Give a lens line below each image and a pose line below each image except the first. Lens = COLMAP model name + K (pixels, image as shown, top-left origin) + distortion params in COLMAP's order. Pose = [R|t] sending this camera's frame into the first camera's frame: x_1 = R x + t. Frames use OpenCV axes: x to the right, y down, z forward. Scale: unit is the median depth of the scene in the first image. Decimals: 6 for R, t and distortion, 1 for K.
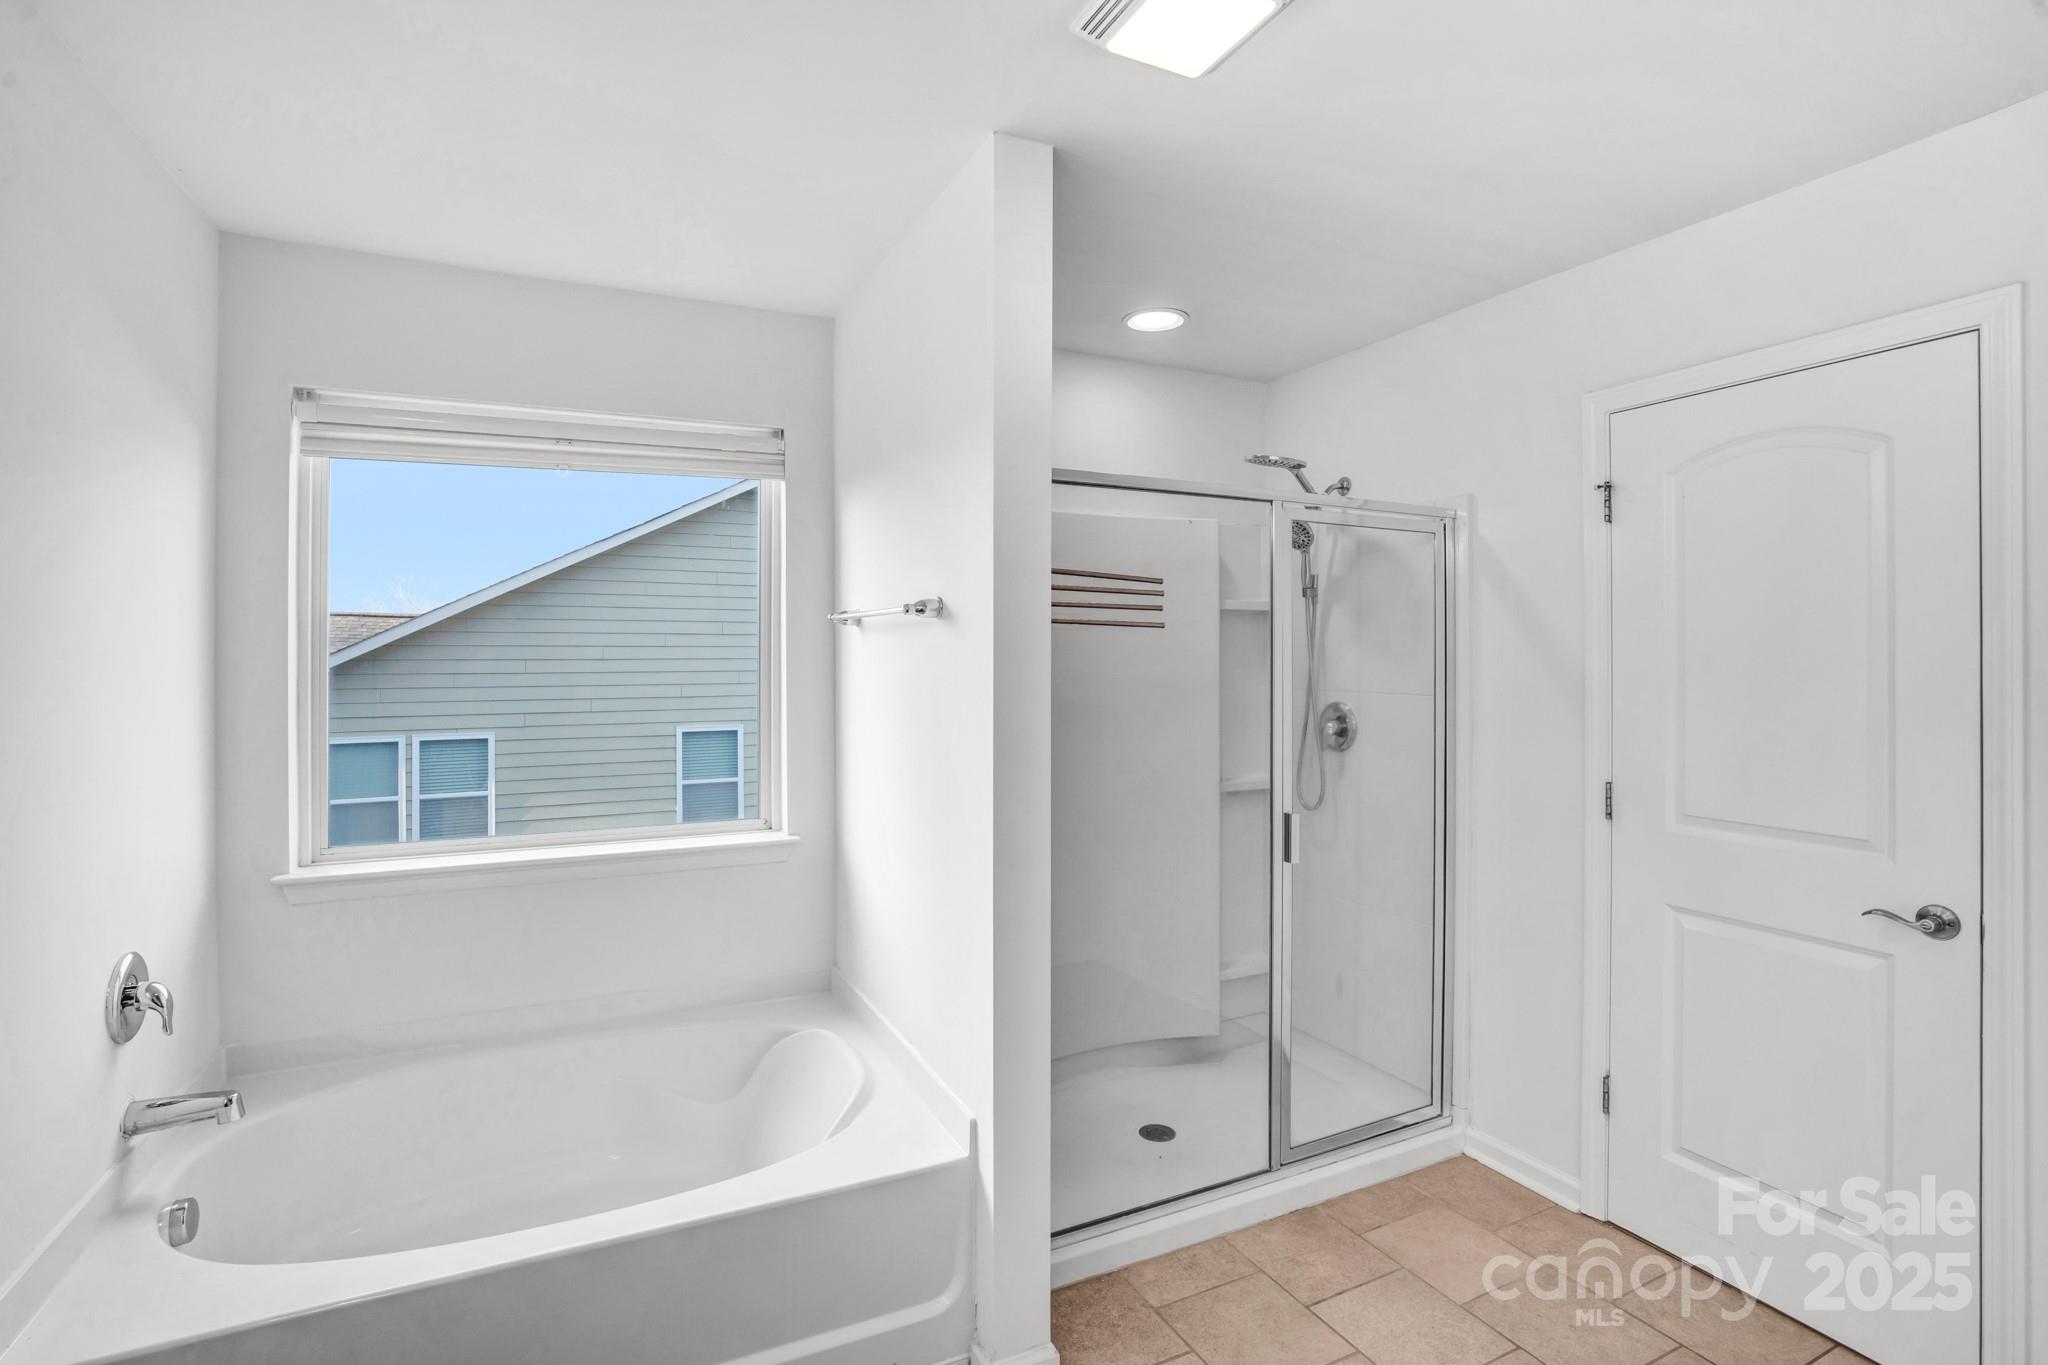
lens RADIAL K [[959.5, 0, 1015.8], [0, 959.5, 652.5], [0, 0, 1]] dist [-0.055784, 0.022238]
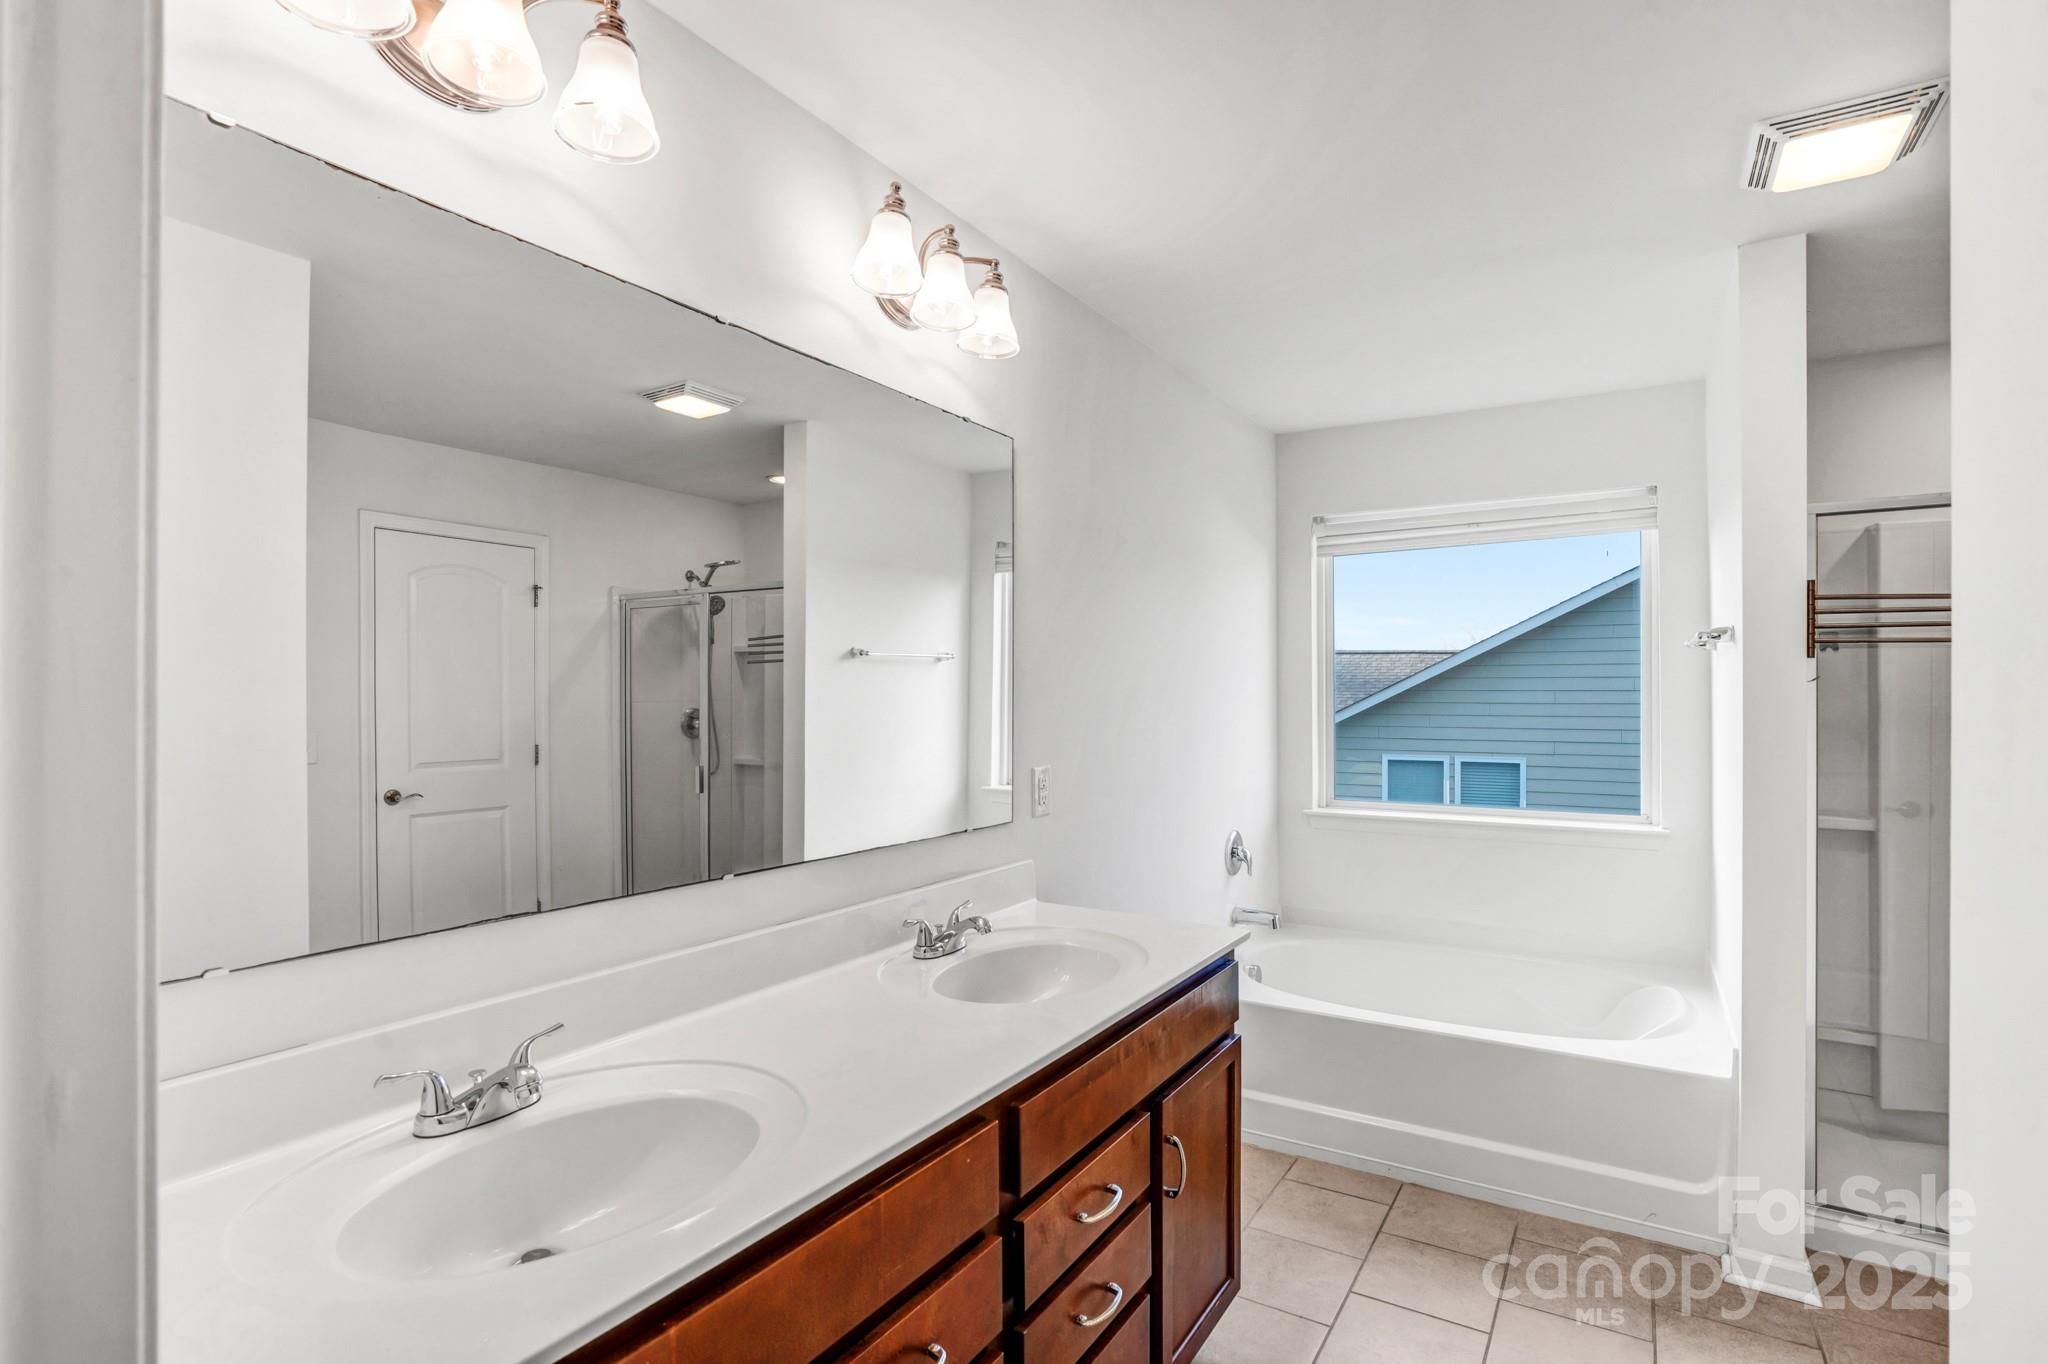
lens RADIAL K [[957.6, 0, 1012.1], [0, 957.6, 670.1], [0, 0, 1]] dist [-0.065637, 0.022101]
pose [[0.516419, -0.015447, -0.856197, 0.355537], [0.000768, 0.999845, -0.017575, 0.015776], [0.856336, 0.008419, 0.516351, -0.298688]]
